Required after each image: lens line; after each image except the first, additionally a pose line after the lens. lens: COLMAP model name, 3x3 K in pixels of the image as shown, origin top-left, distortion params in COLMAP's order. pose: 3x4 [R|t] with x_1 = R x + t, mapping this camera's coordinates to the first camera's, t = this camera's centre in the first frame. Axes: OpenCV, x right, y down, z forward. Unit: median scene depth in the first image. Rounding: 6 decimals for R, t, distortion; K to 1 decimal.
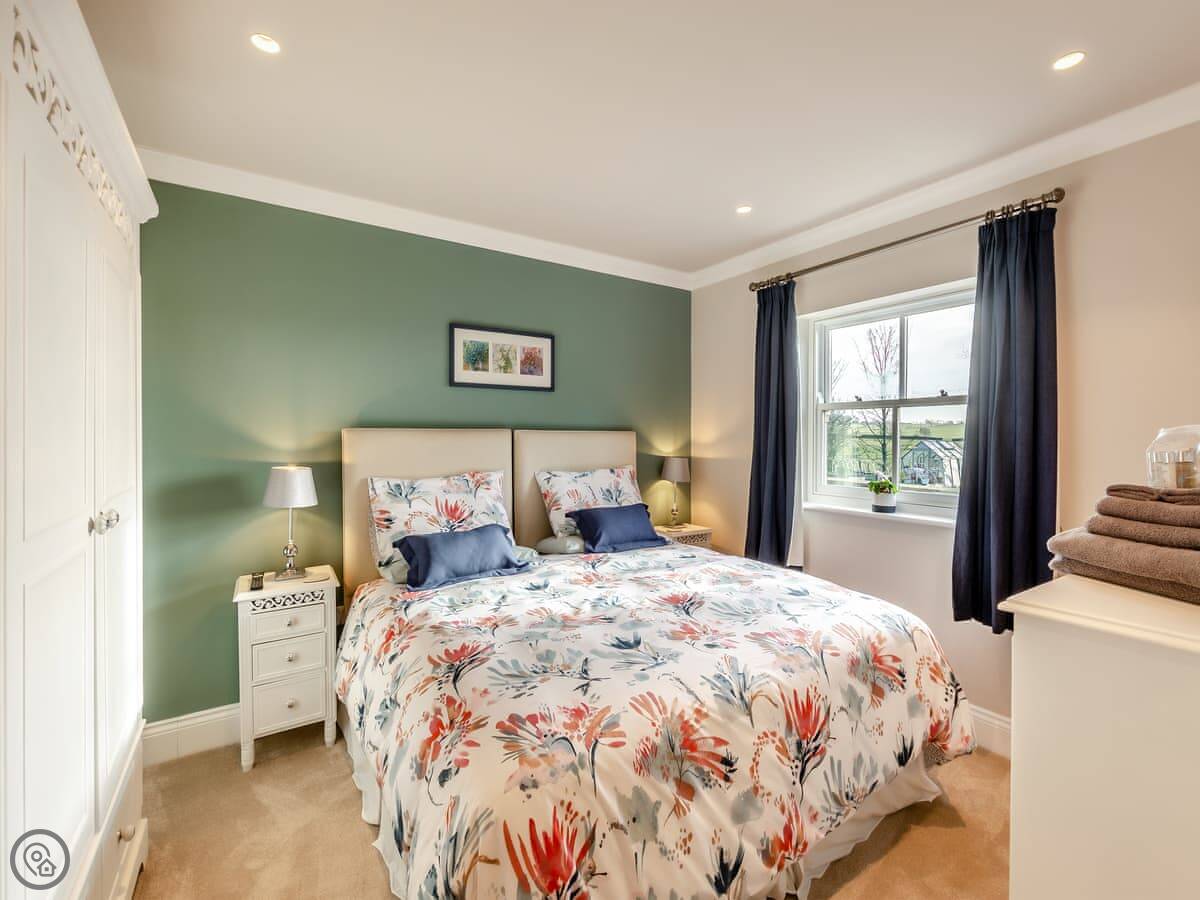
lens RADIAL K [[521.7, 0, 608.0], [0, 521.7, 445.7], [0, 0, 1]] dist [0.001934, -0.000461]
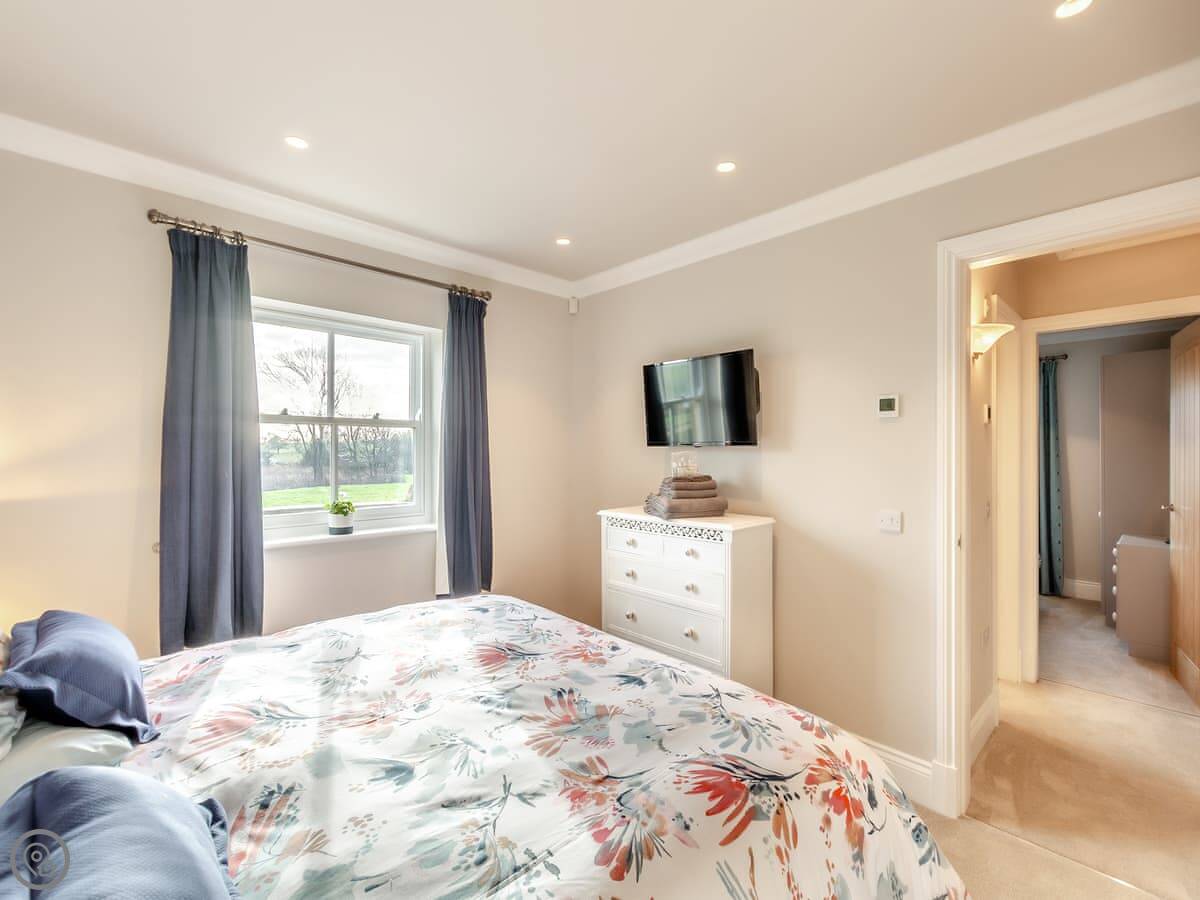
lens RADIAL K [[521.7, 0, 600.8], [0, 521.7, 449.7], [0, 0, 1]] dist [0.001934, -0.000461]
pose [[-0.170858, 0.005189, 0.985282, -0.673284], [0.016011, 0.999869, -0.002489, -0.024327], [-0.985166, 0.015350, -0.170918, 0.925570]]
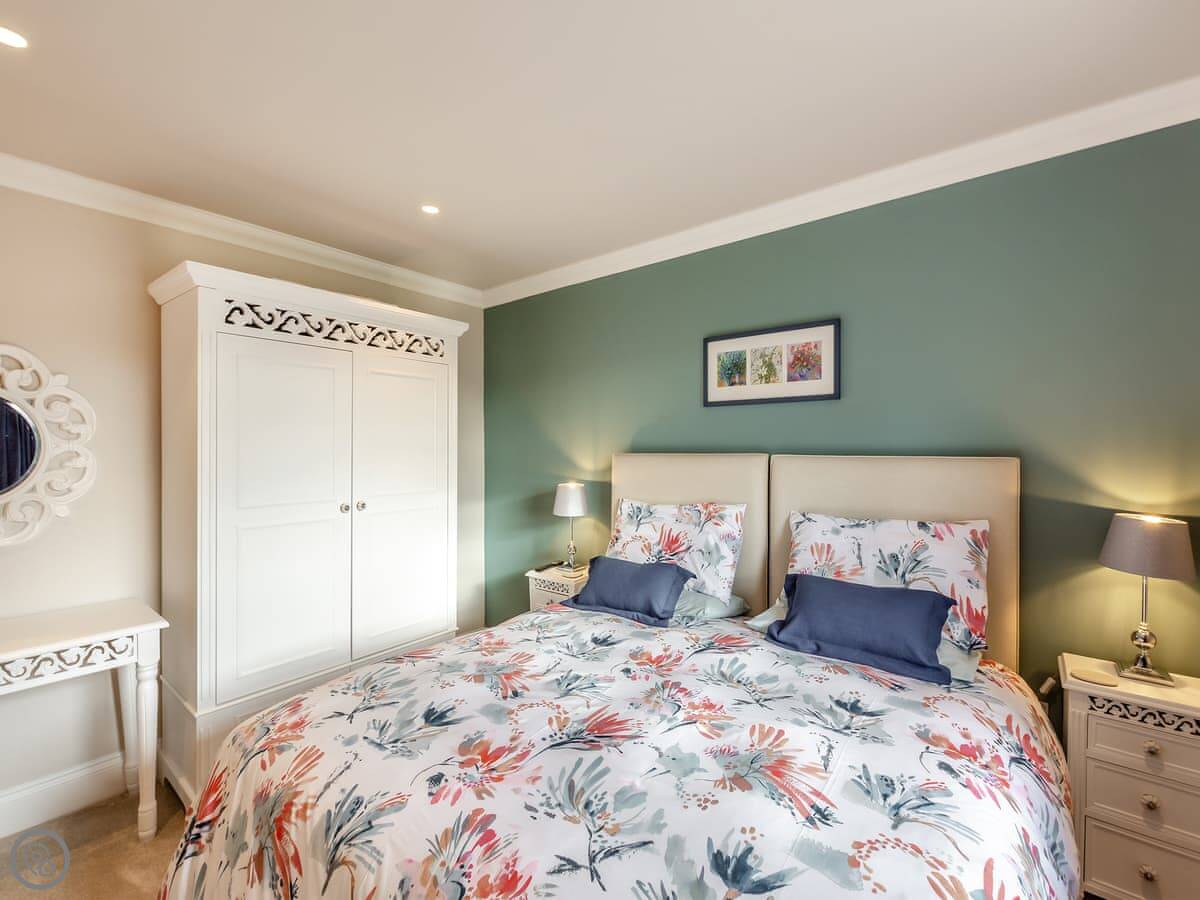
lens RADIAL K [[521.7, 0, 603.4], [0, 521.7, 450.5], [0, 0, 1]] dist [0.001934, -0.000461]
pose [[0.306999, 0.003485, -0.951703, 0.713852], [-0.014552, 0.999894, -0.001032, -0.046419], [0.951598, 0.014166, 0.307017, 0.758043]]
